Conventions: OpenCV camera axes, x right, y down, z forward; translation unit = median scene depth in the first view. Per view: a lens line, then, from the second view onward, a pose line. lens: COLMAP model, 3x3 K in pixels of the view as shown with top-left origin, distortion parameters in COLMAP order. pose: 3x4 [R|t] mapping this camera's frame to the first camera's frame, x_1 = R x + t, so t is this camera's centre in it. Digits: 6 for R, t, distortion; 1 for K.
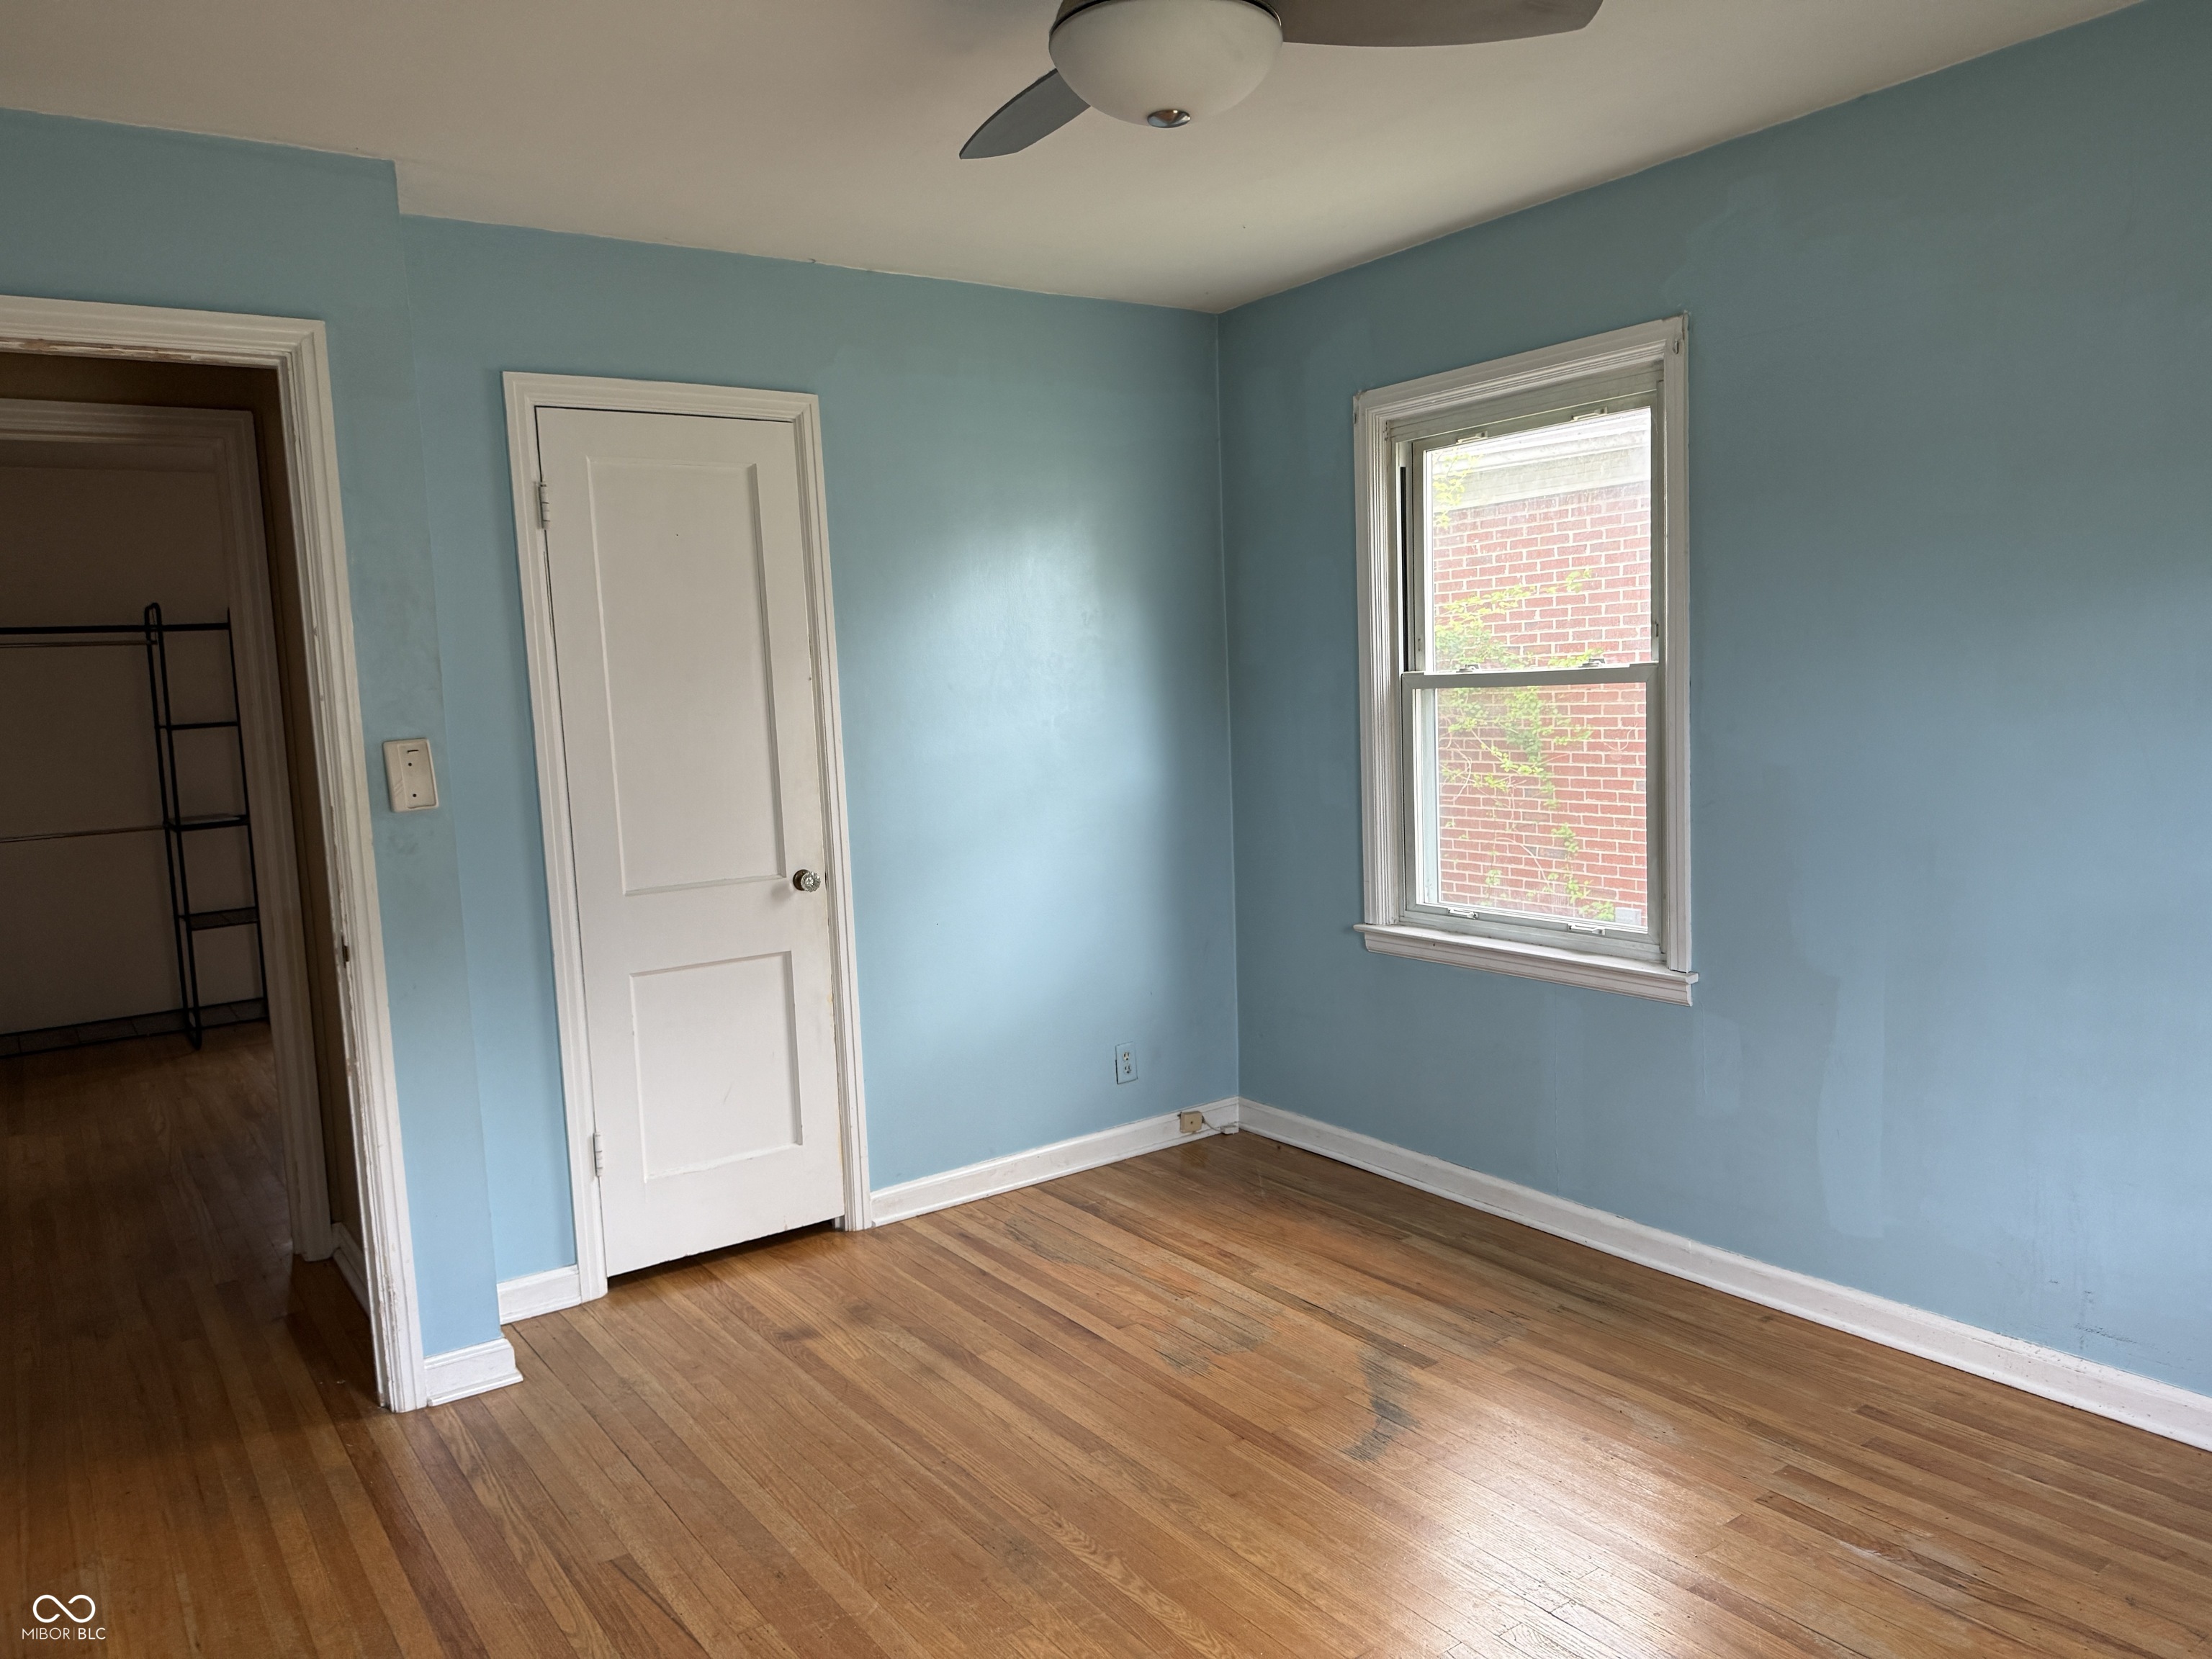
lens RADIAL K [[1559.9, 0, 1101.2], [0, 1559.9, 839.5], [0, 0, 1]] dist [0.031723, -0.008289]
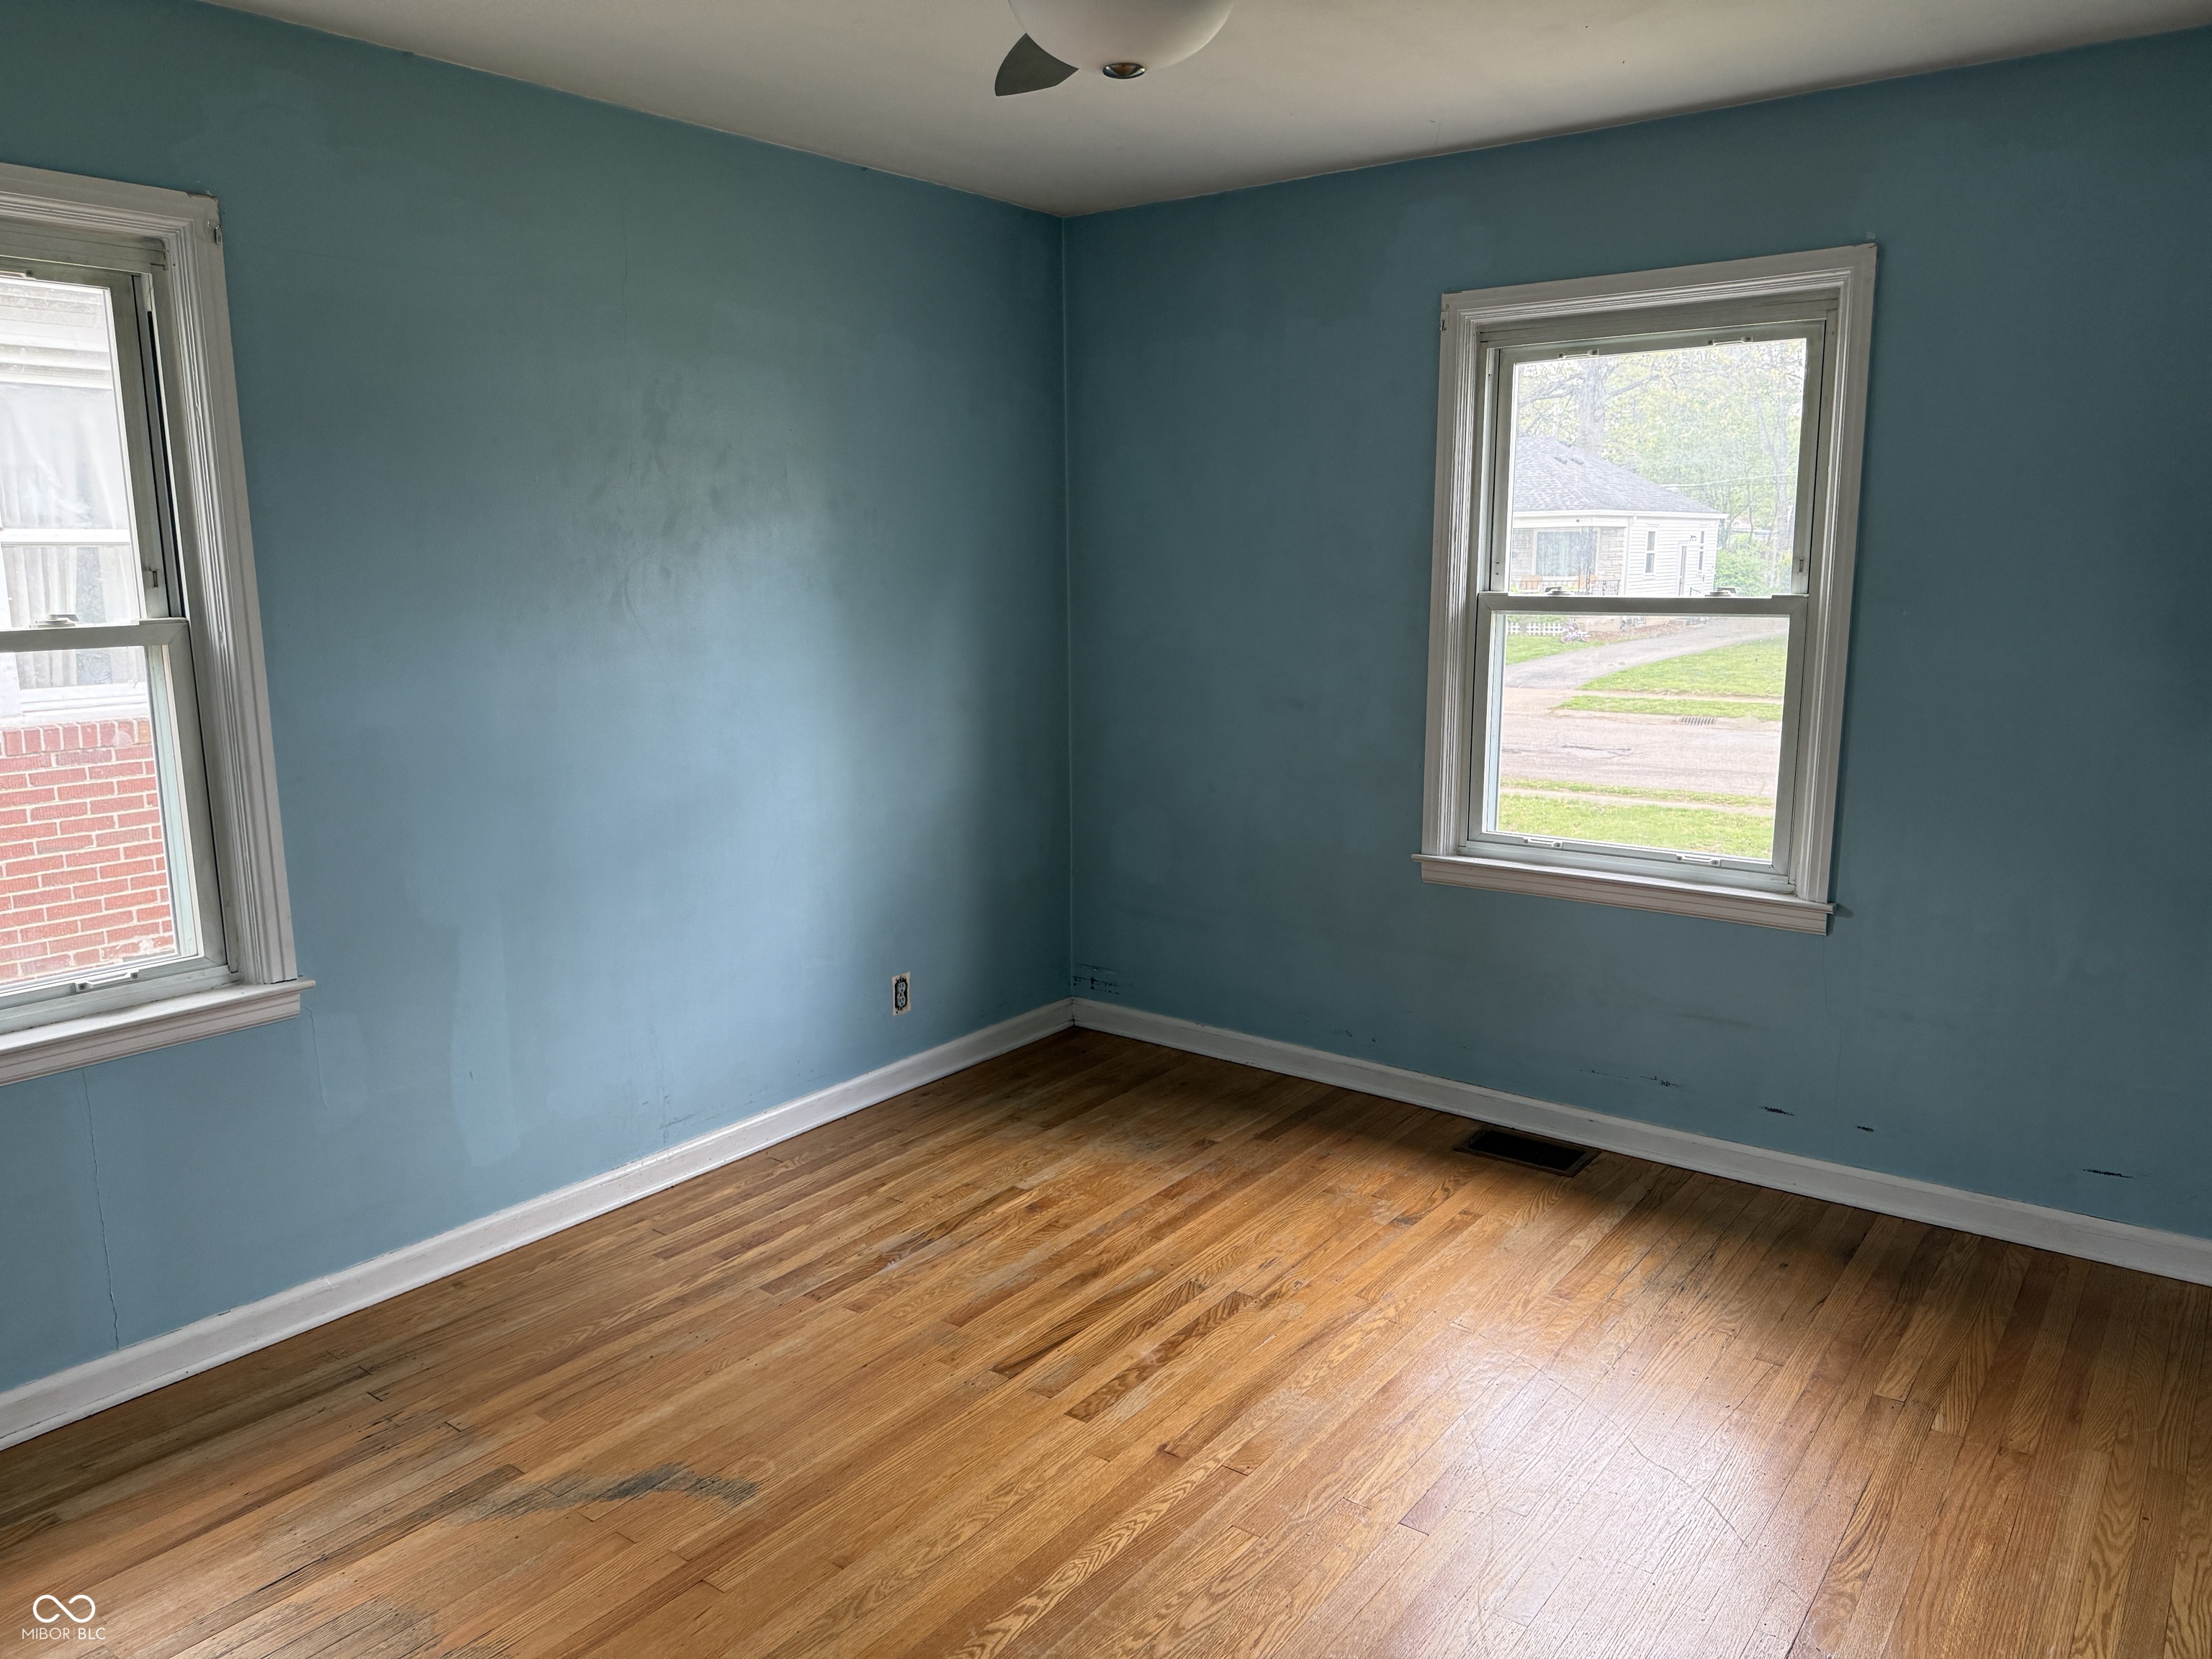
lens RADIAL K [[1559.9, 0, 1100.8], [0, 1559.9, 823.6], [0, 0, 1]] dist [0.031723, -0.008289]
pose [[-0.281419, -0.119027, 0.952174, -0.584656], [0.129692, 0.978455, 0.160643, -0.082558], [-0.950780, 0.168697, -0.259919, 0.814638]]
